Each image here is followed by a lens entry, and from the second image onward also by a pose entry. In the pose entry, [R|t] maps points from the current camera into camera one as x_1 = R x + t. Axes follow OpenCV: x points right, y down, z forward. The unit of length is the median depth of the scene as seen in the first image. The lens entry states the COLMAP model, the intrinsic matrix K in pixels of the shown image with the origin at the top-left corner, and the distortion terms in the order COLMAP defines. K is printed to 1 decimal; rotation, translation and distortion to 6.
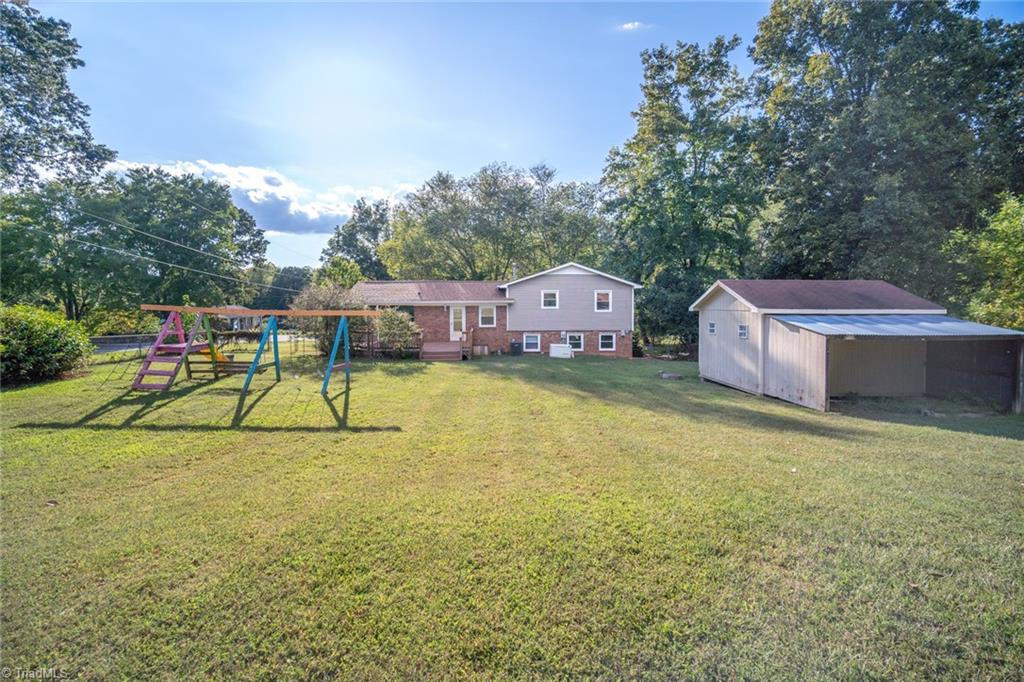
lens RADIAL K [[442.0, 0, 515.6], [0, 442.0, 339.7], [0, 0, 1]] dist [0.013280, 0.000046]
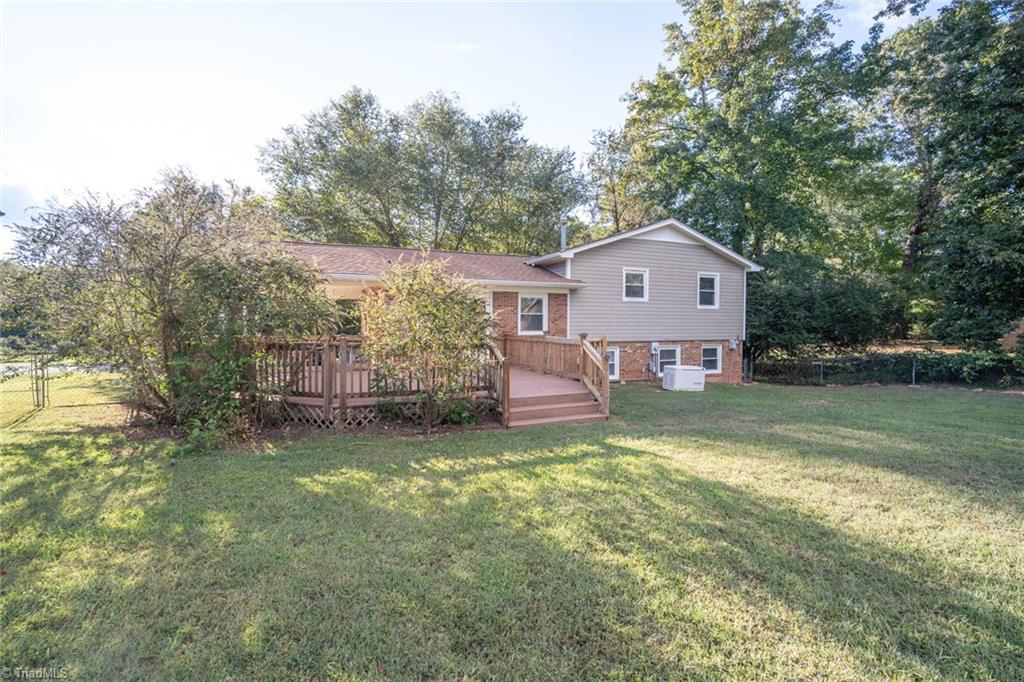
lens RADIAL K [[442.0, 0, 515.6], [0, 442.0, 339.7], [0, 0, 1]] dist [0.013280, 0.000046]
pose [[0.944249, -0.009511, 0.329094, -0.244536], [0.025522, 0.998689, -0.044368, -0.001587], [-0.328241, 0.050293, 0.943254, 0.530809]]
